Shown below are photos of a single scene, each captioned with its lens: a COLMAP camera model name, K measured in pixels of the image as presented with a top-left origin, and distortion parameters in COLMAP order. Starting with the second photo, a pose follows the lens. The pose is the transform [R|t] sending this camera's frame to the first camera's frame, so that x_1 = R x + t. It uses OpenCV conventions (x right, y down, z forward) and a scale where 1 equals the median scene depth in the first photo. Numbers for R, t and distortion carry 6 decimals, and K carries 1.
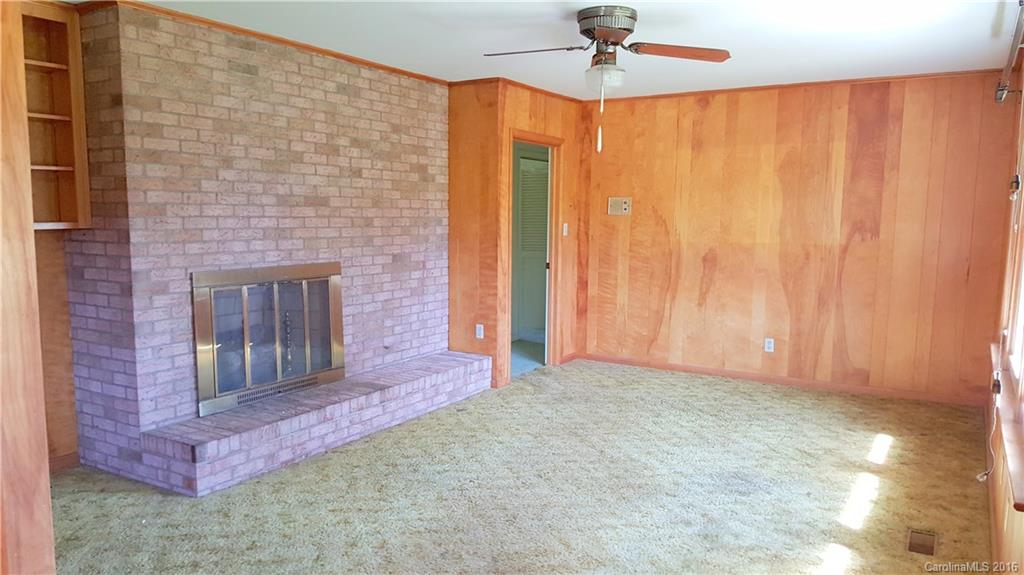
lens RADIAL K [[745.0, 0, 516.1], [0, 745.0, 306.2], [0, 0, 1]] dist [0.175187, -0.271443]
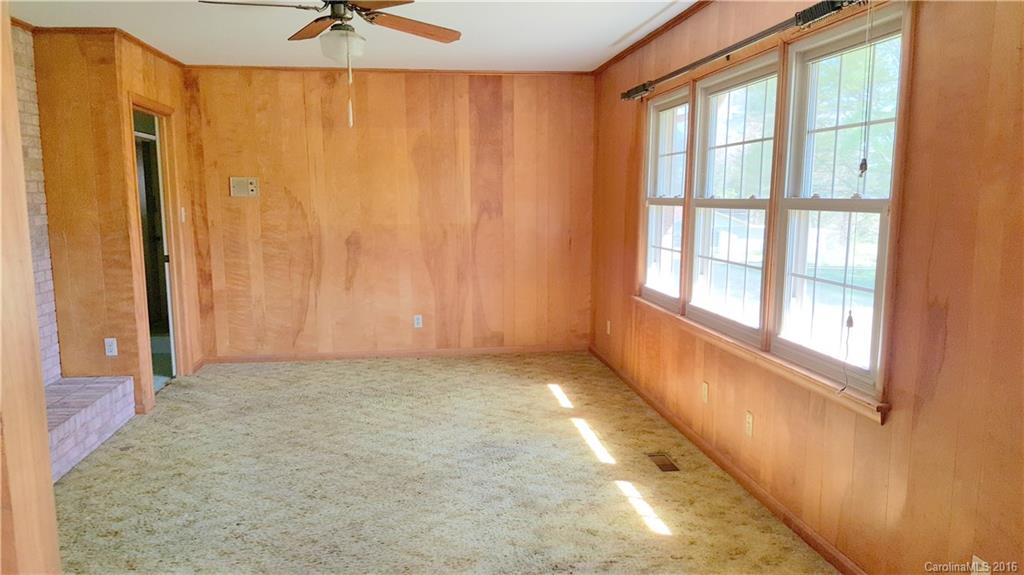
lens RADIAL K [[751.0, 0, 507.5], [0, 751.0, 304.4], [0, 0, 1]] dist [0.165130, -0.279310]
pose [[0.793205, -0.104101, 0.599991, -0.199336], [0.091686, 0.994464, 0.051332, -0.014414], [-0.602013, 0.014294, 0.798358, 0.098198]]
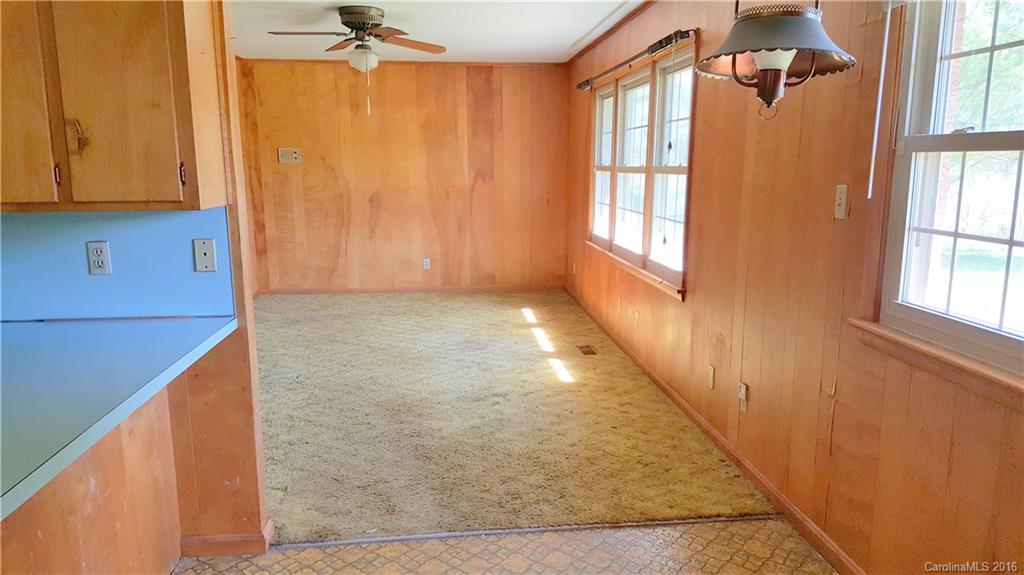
lens RADIAL K [[745.0, 0, 516.1], [0, 745.0, 306.2], [0, 0, 1]] dist [0.175187, -0.271443]
pose [[0.808753, -0.124758, 0.574764, -0.313218], [0.086807, 0.991861, 0.093147, 0.017860], [-0.581707, -0.025440, 0.813000, -0.161046]]
